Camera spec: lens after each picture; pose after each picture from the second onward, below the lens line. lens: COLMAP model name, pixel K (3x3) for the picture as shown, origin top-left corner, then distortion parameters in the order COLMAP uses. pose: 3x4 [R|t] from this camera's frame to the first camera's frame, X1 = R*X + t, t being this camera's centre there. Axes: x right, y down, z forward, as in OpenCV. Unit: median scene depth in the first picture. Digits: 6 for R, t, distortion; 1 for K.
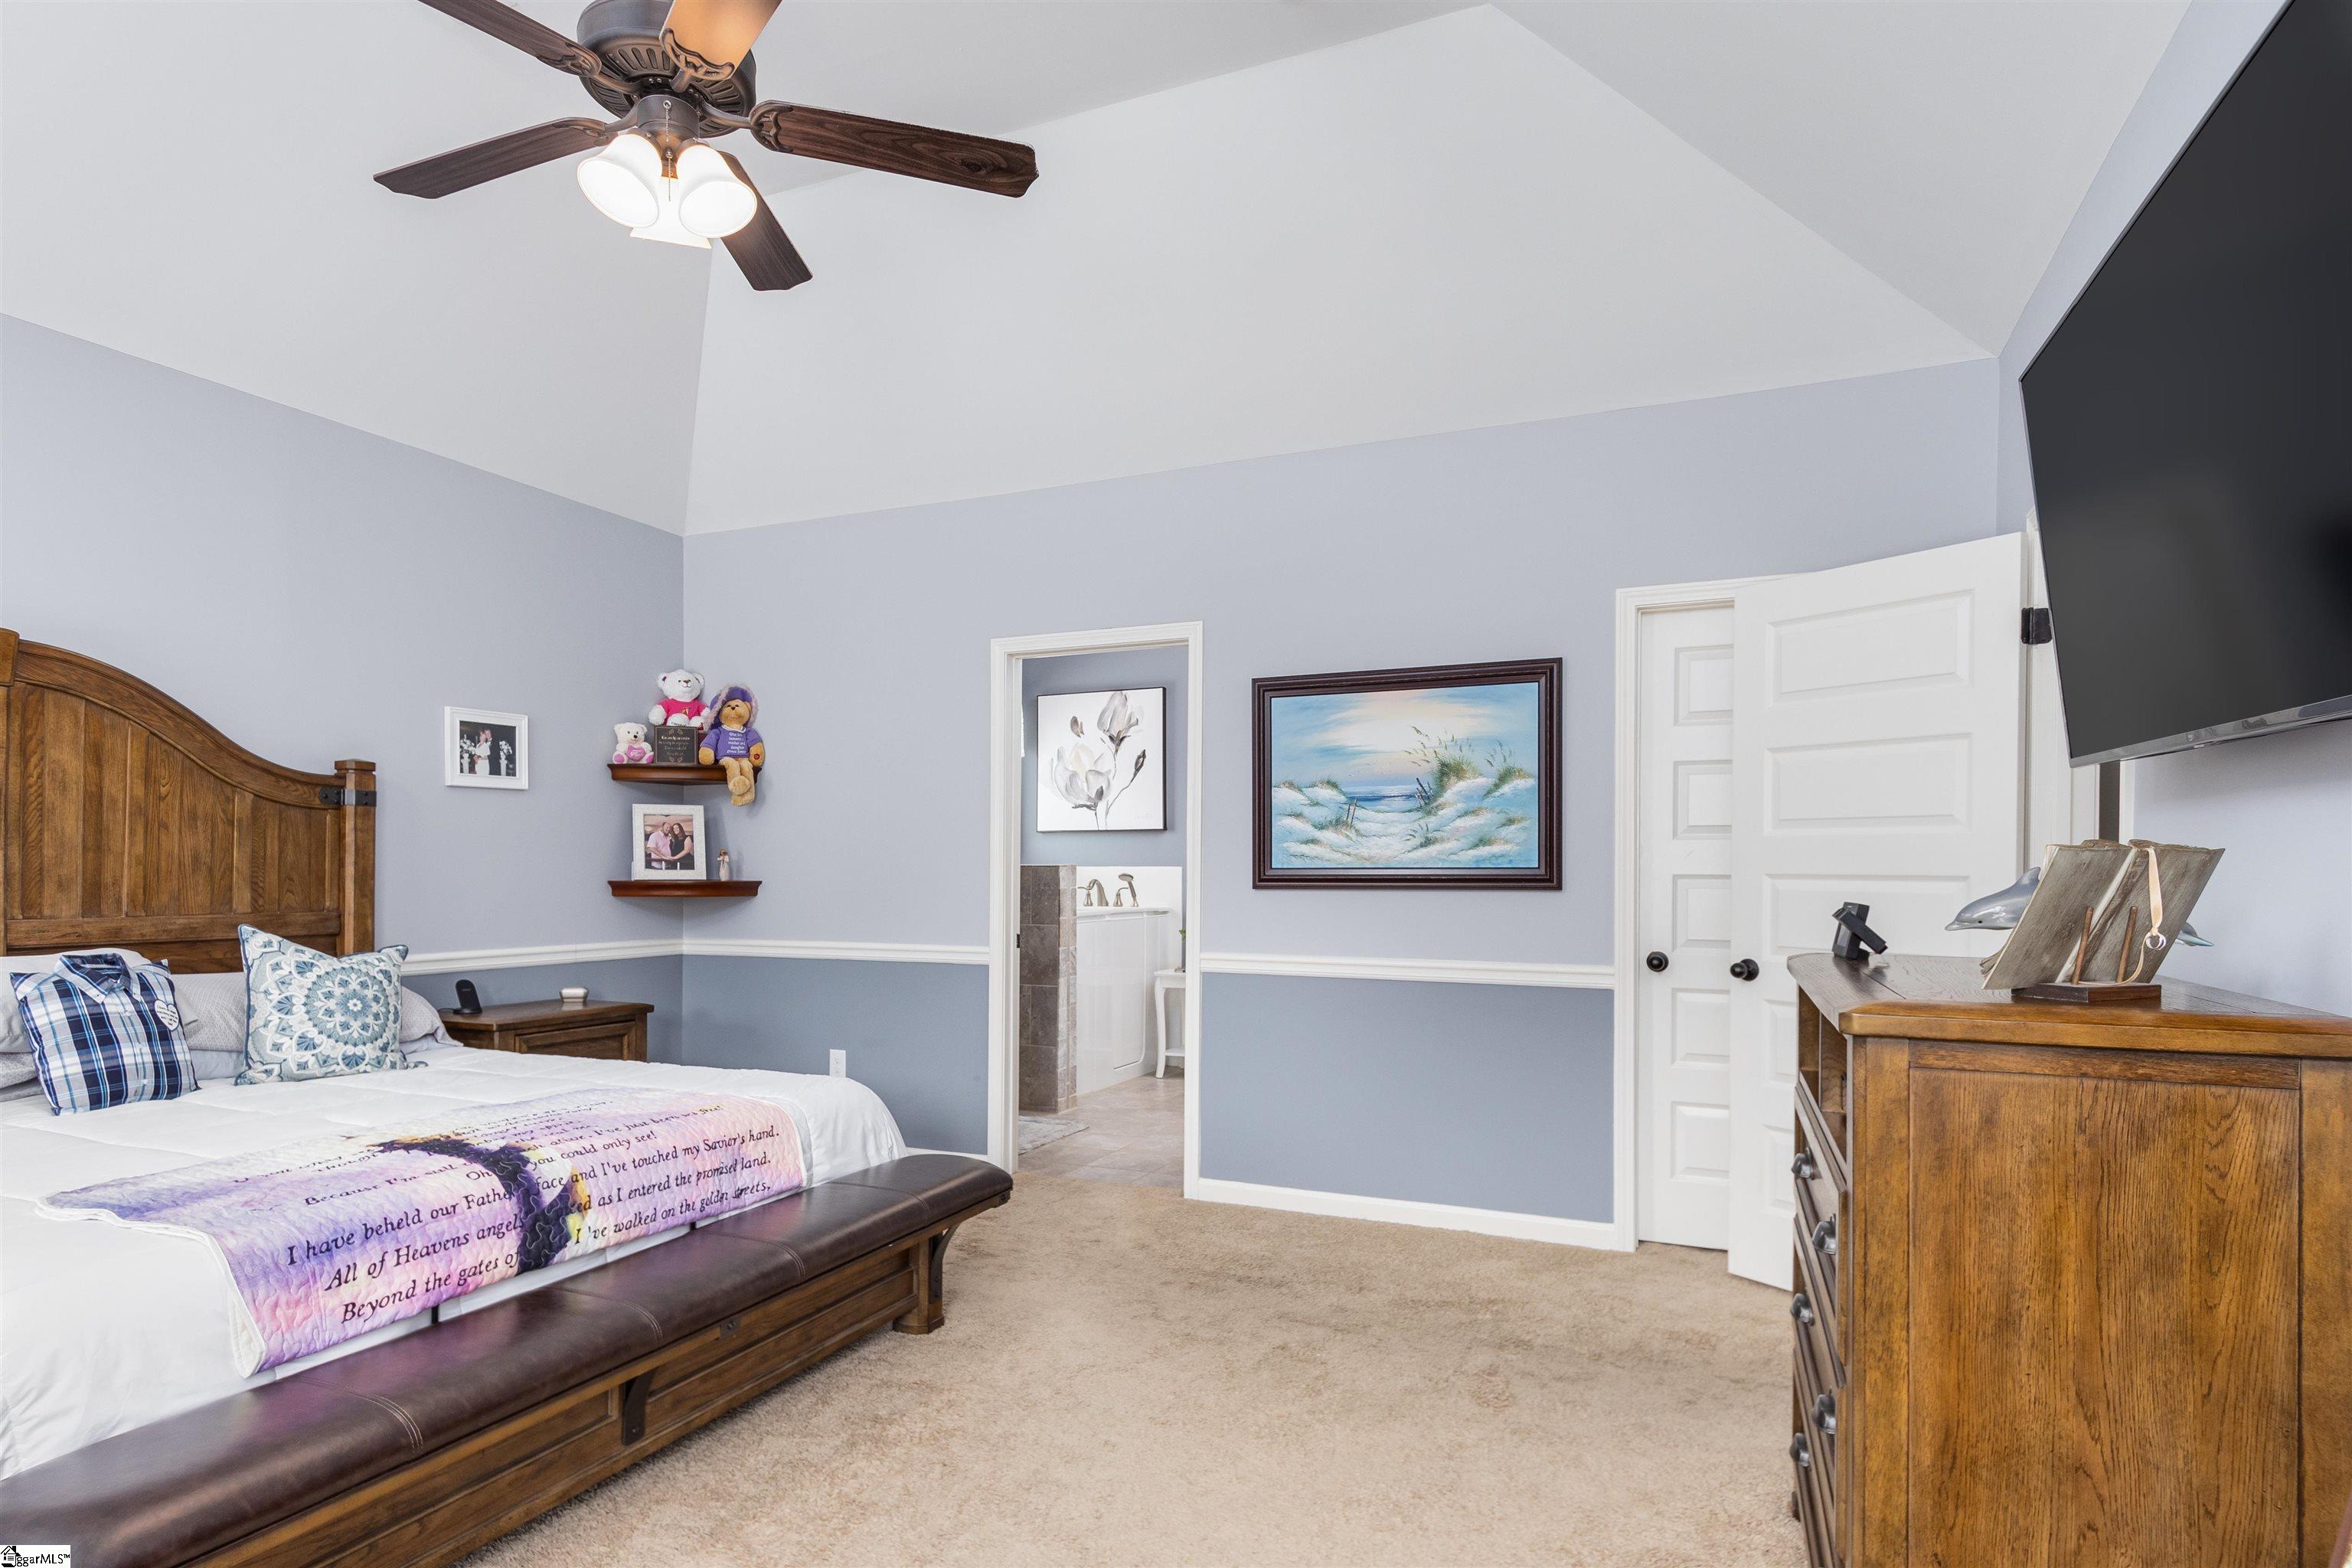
lens RADIAL K [[1298.7, 0, 1160.2], [0, 1298.7, 873.0], [0, 0, 1]] dist [0.016568, -0.001883]
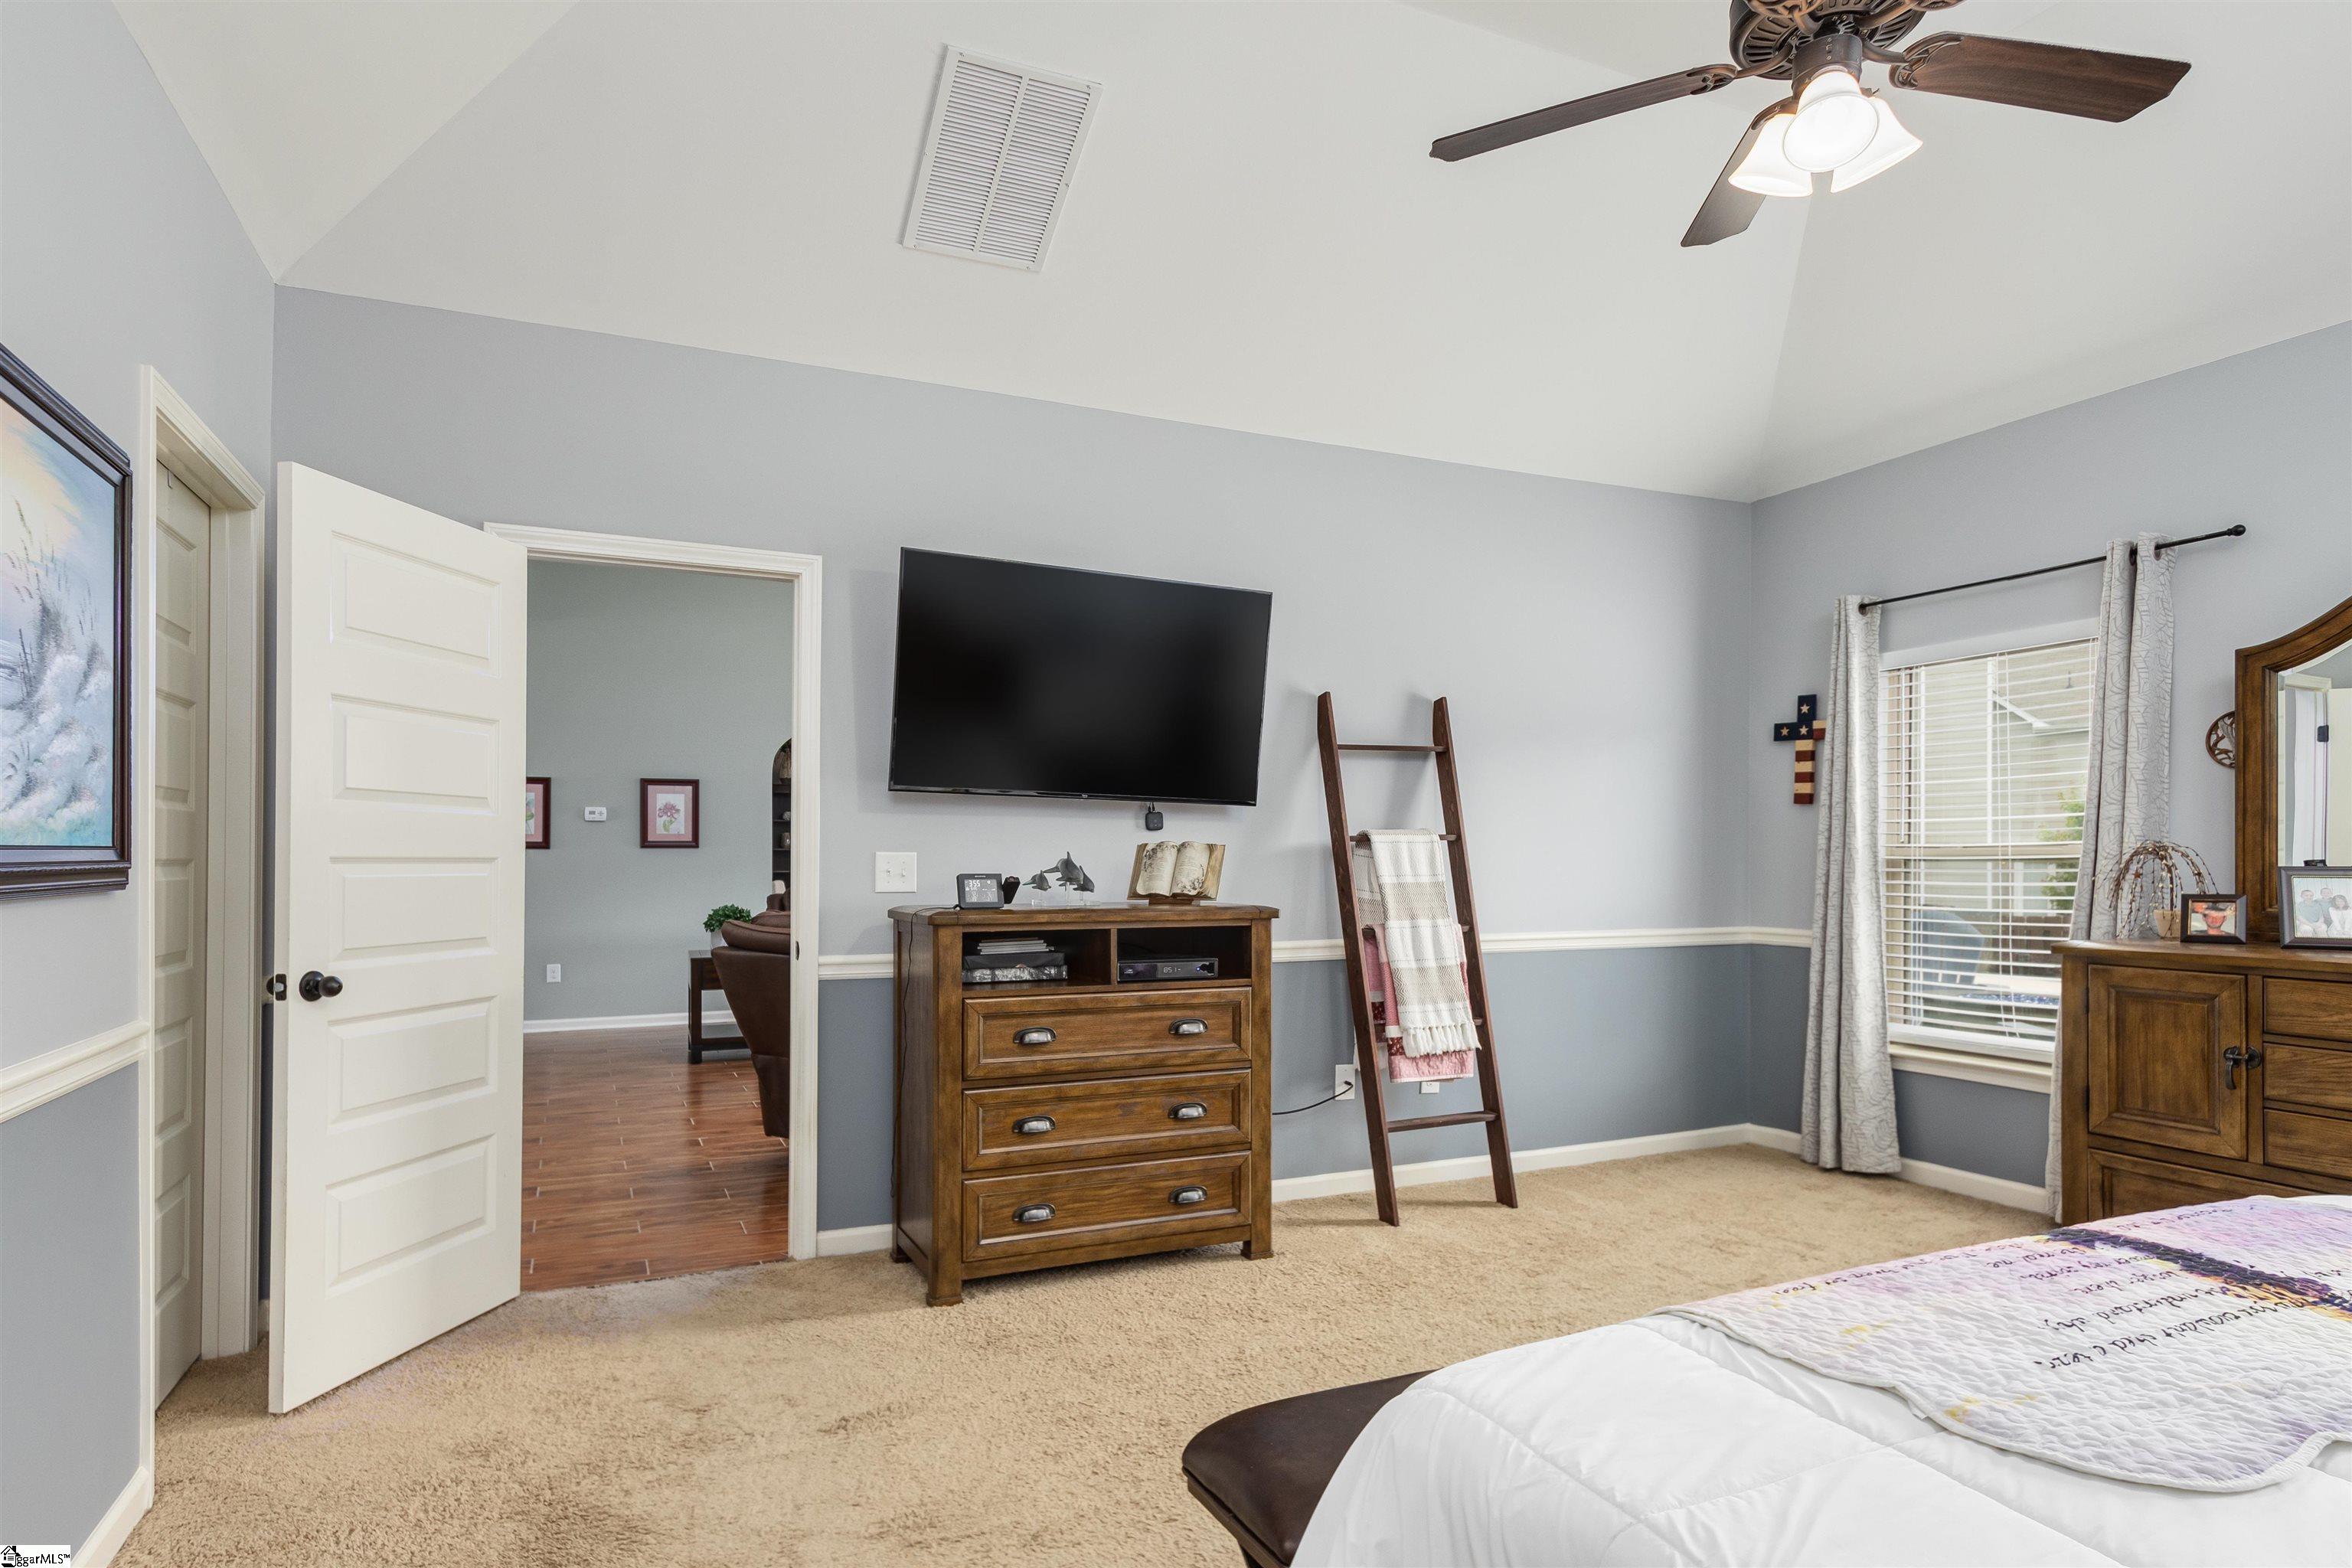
lens RADIAL K [[1287.4, 0, 1163.6], [0, 1287.4, 847.2], [0, 0, 1]] dist [0.017305, -0.002346]
pose [[-0.726241, 0.001519, 0.687438, -0.442211], [0.000625, 0.999999, -0.001550, -0.003359], [-0.687440, -0.000697, -0.726241, 1.292781]]
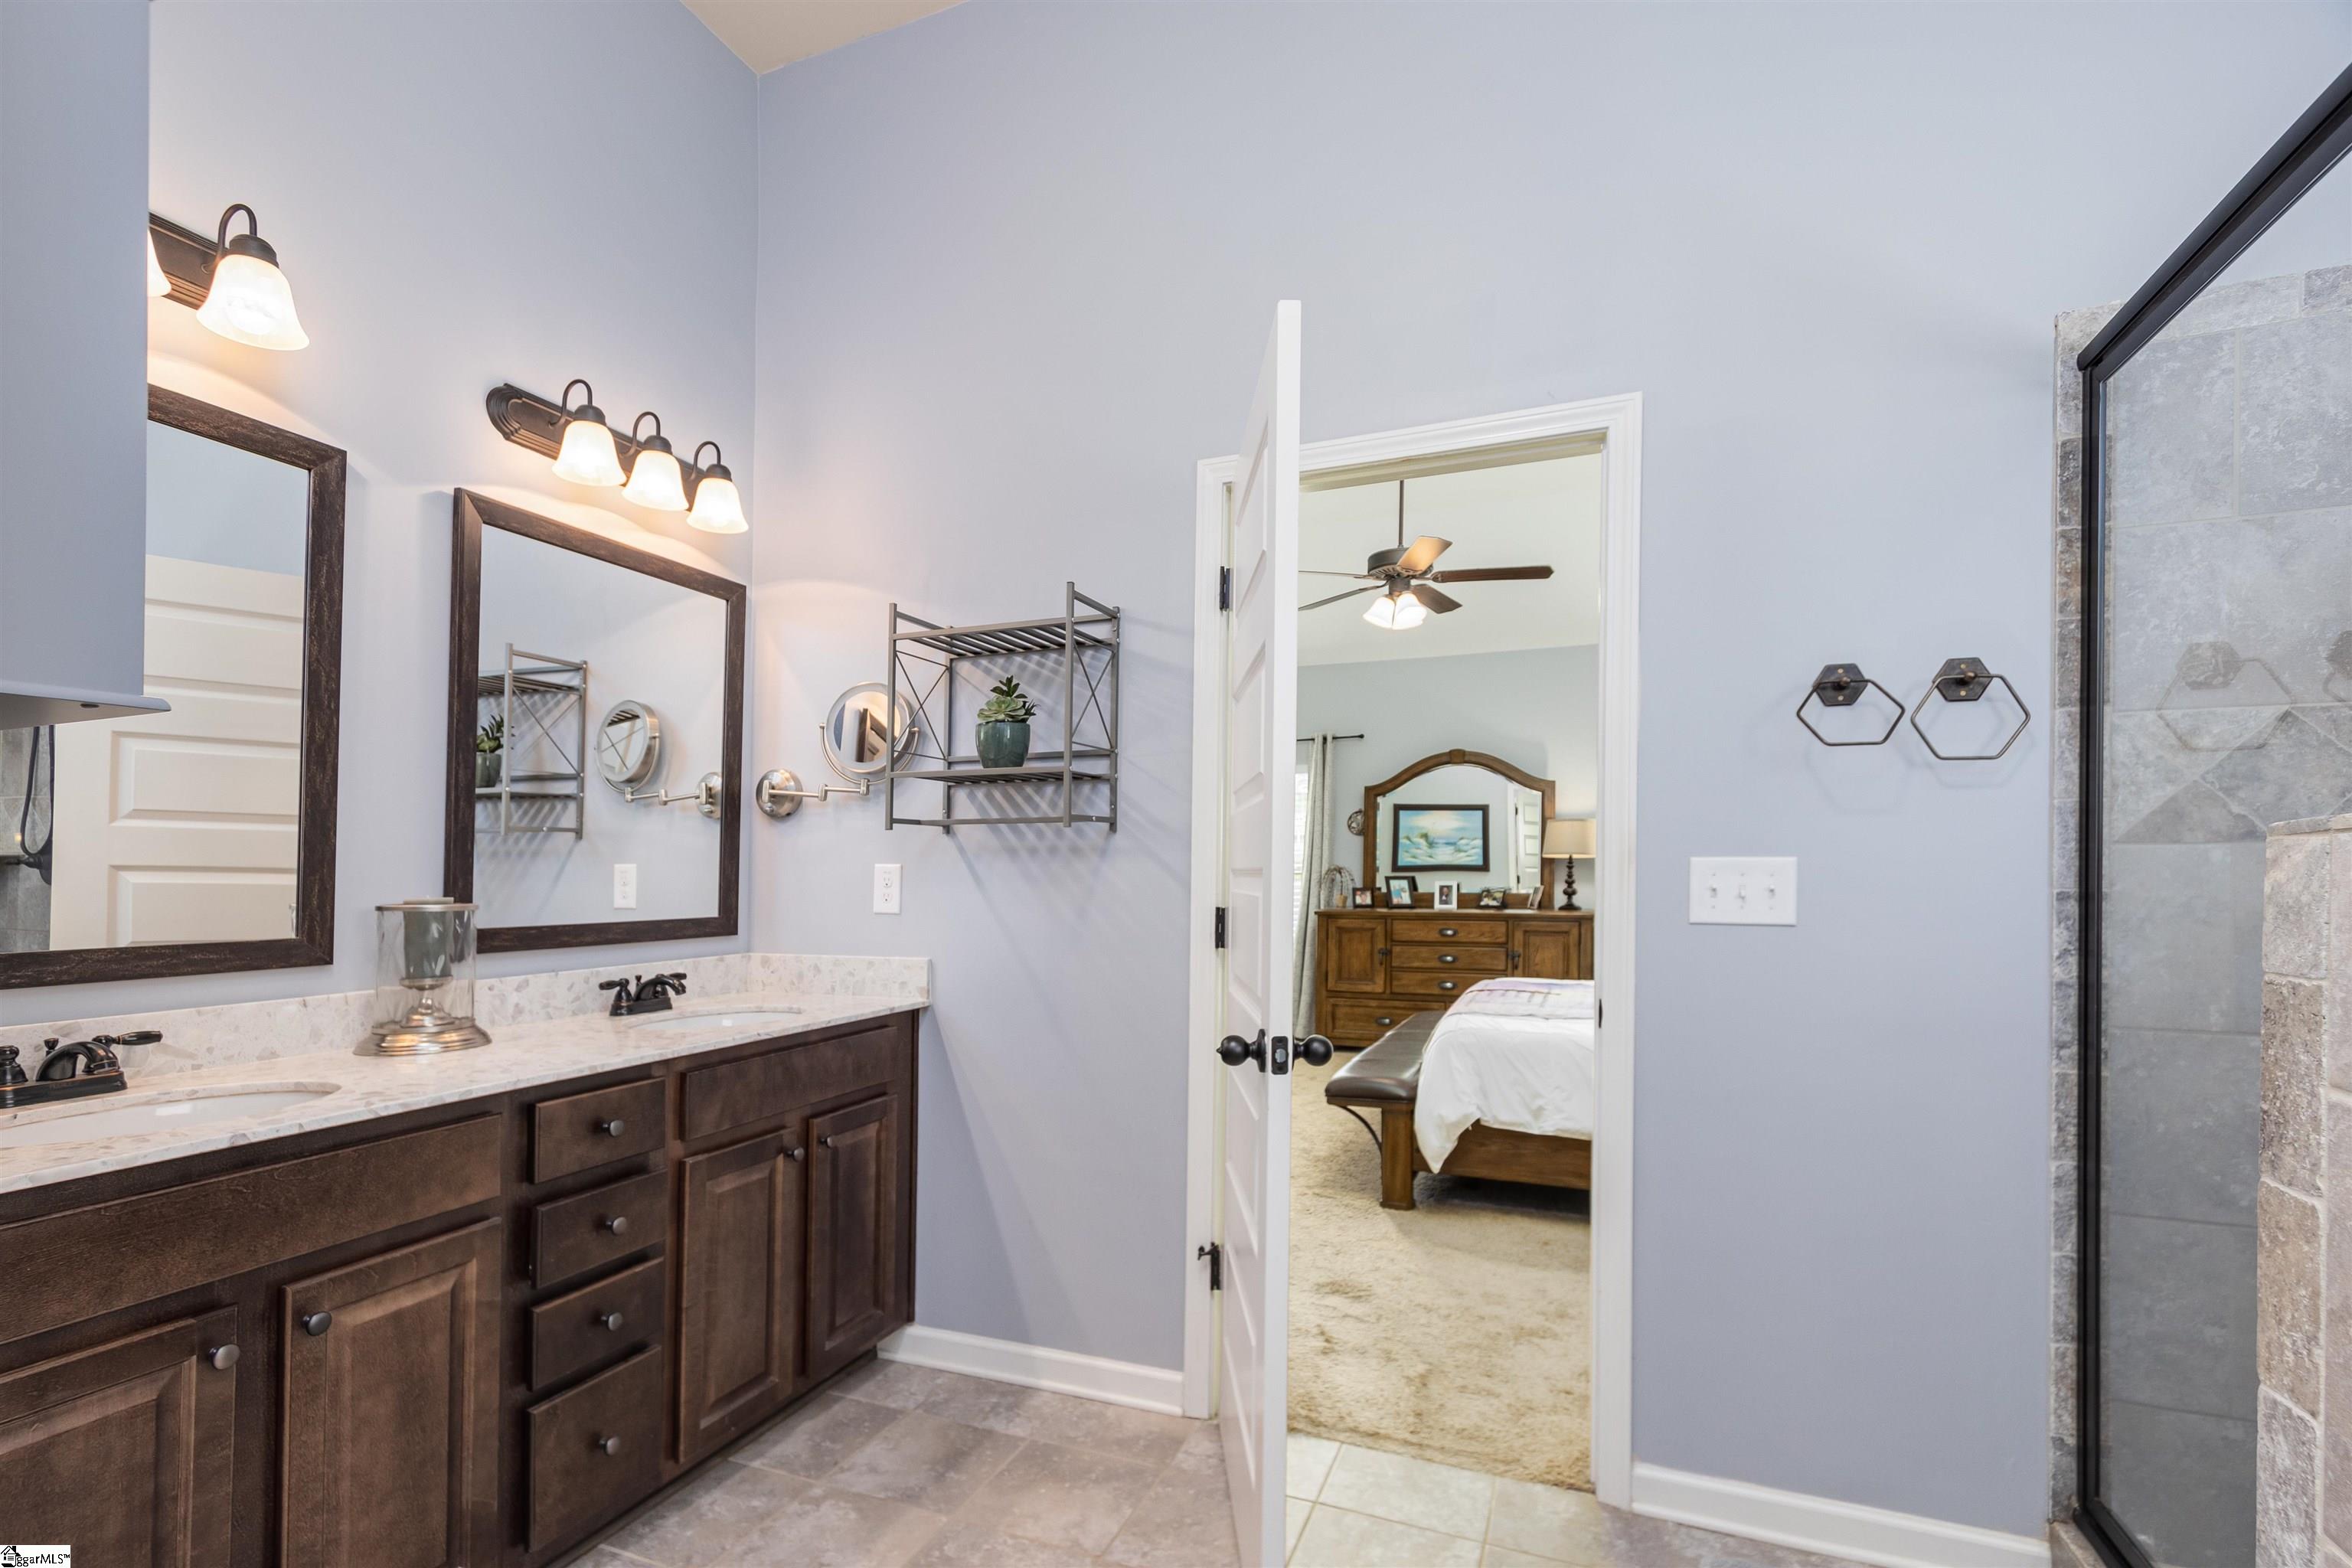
lens RADIAL K [[1134.4, 0, 1101.2], [0, 1134.4, 927.9], [0, 0, 1]] dist [0.011991, -0.000276]
pose [[-1.000000, 0.000053, 0.000916, 0.142663], [0.000101, 0.998624, 0.052433, -0.004216], [-0.000912, 0.052433, -0.998624, 2.120637]]
